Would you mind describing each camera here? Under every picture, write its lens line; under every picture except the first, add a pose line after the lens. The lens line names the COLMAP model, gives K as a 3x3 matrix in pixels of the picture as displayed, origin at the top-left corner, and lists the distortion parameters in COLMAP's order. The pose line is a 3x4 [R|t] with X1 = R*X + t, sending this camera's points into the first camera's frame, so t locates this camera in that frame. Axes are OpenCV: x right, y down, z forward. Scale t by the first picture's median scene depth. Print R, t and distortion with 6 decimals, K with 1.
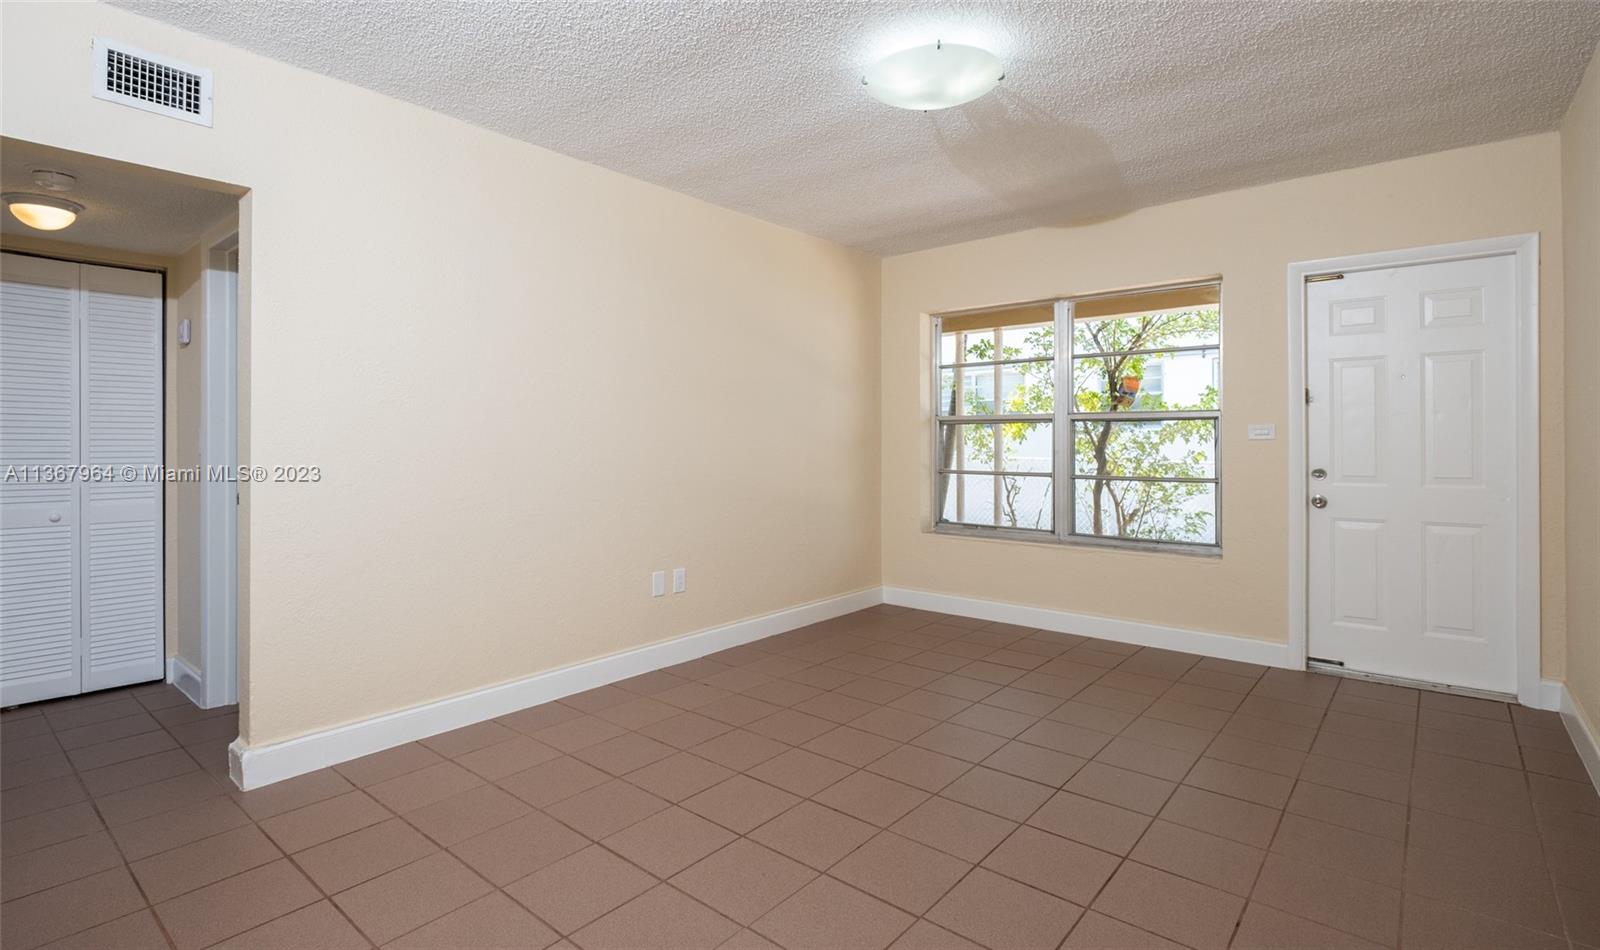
lens RADIAL K [[757.7, 0, 800.3], [0, 757.7, 460.6], [0, 0, 1]] dist [0.001156, -0.000010]
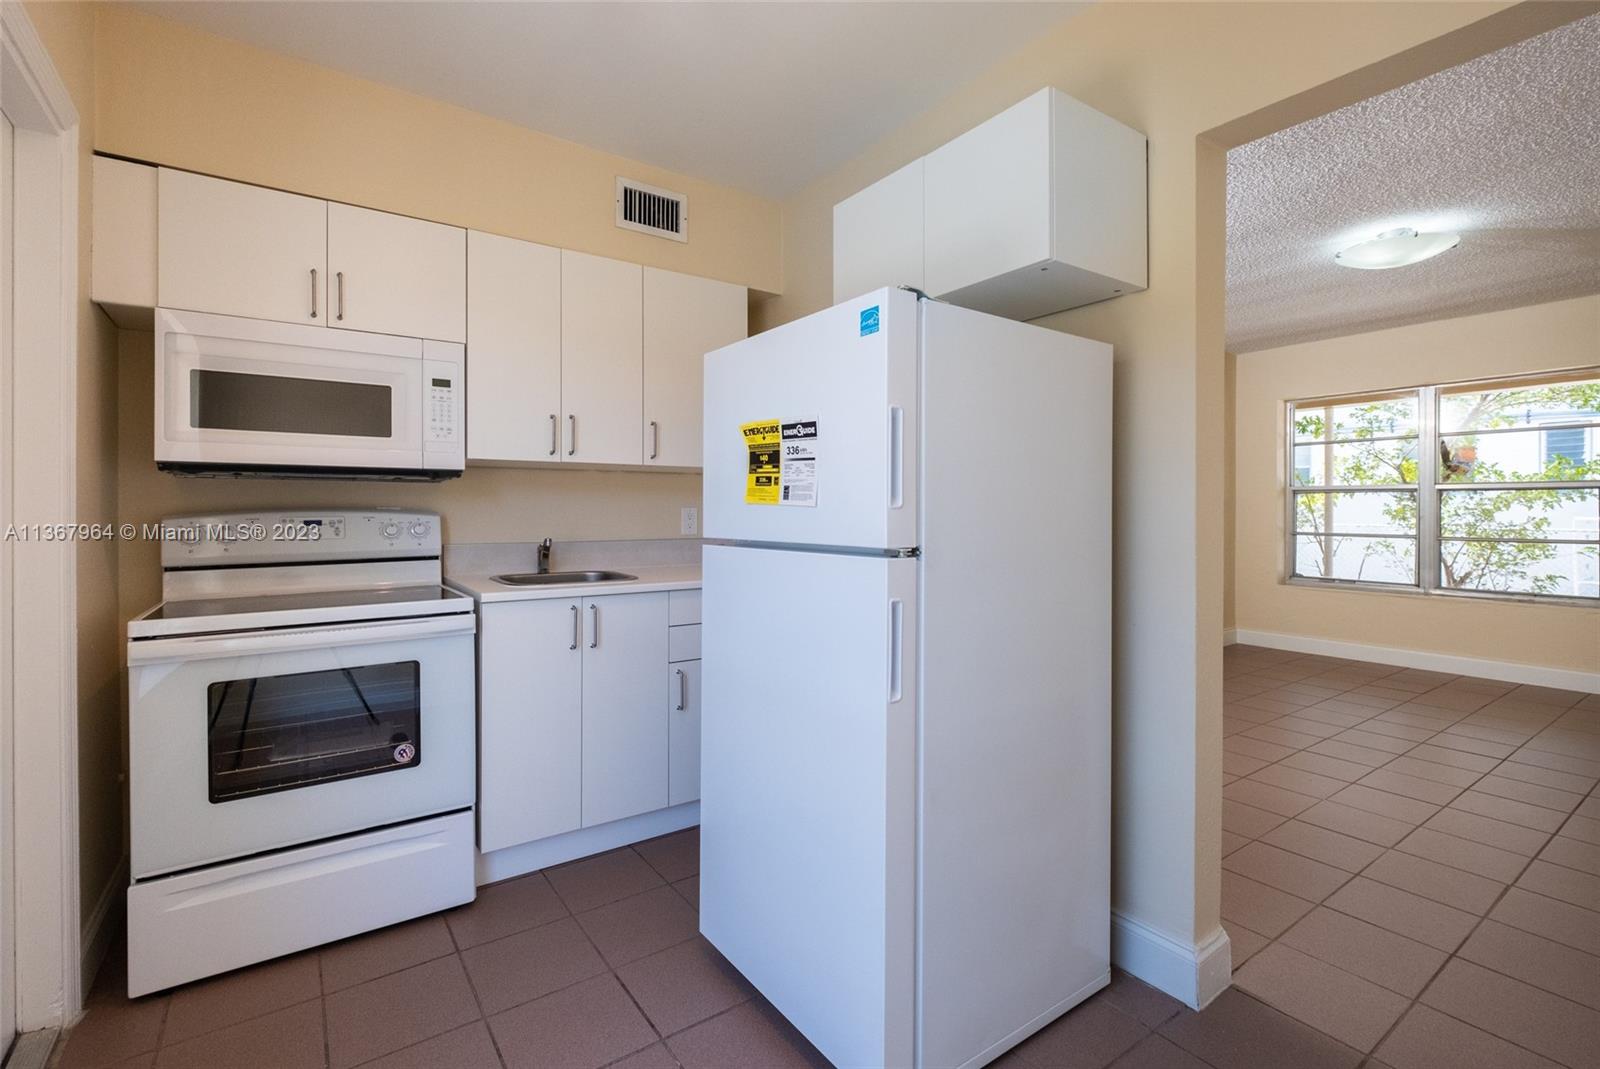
lens RADIAL K [[725.9, 0, 799.2], [0, 725.9, 526.1], [0, 0, 1]] dist [-0.005741, -0.000557]
pose [[0.966333, 0.007357, -0.257191, -0.217709], [-0.007286, 0.999973, 0.001228, 0.005872], [0.257193, 0.000687, 0.966360, -0.232017]]
